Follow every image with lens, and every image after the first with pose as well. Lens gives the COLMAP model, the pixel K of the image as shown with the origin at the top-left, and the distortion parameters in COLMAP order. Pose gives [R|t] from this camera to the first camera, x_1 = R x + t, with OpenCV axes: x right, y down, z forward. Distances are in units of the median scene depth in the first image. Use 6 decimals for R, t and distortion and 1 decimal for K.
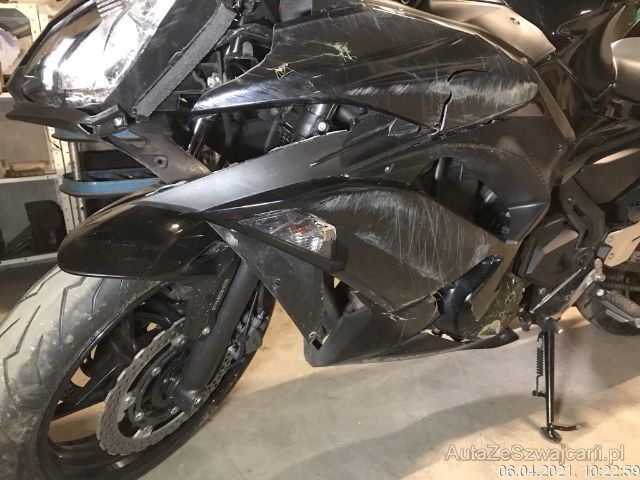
lens RADIAL K [[526.1, 0, 318.1], [0, 526.1, 238.6], [0, 0, 1]] dist [0.034039, 0.000514]
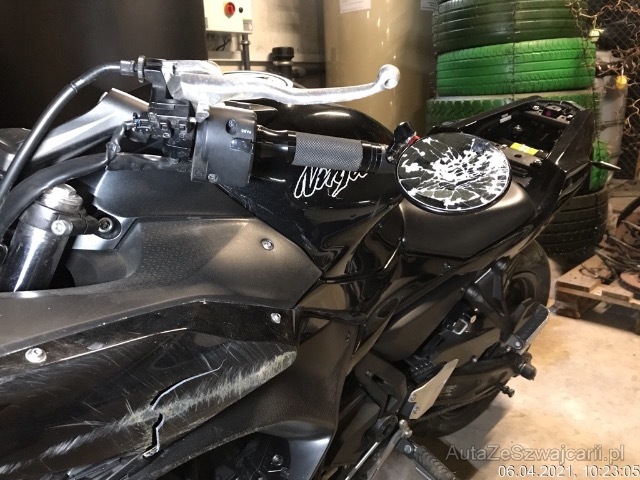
lens RADIAL K [[526.1, 0, 318.1], [0, 526.1, 238.6], [0, 0, 1]] dist [0.034039, 0.000514]
pose [[0.957566, -0.068004, 0.280077, 0.266767], [0.062847, 0.997648, 0.027362, -0.495514], [-0.281279, -0.008599, 0.959588, 0.309074]]
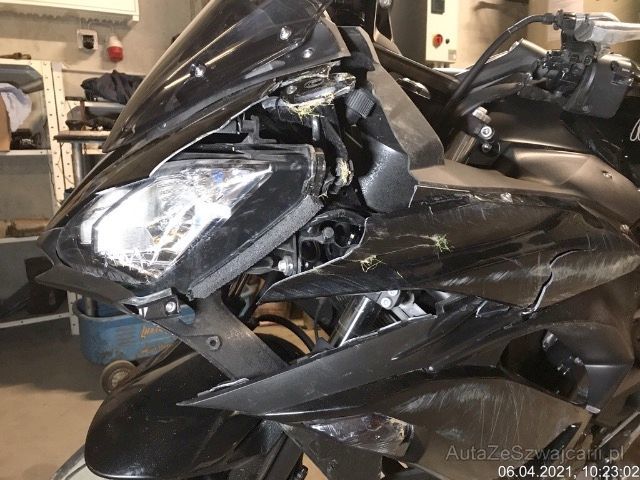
lens RADIAL K [[526.1, 0, 318.1], [0, 526.1, 238.6], [0, 0, 1]] dist [0.034039, 0.000514]
pose [[0.999432, 0.030923, 0.013412, -0.144820], [-0.030180, 0.998167, -0.052466, -0.275213], [-0.015009, 0.052032, 0.998533, 0.131557]]
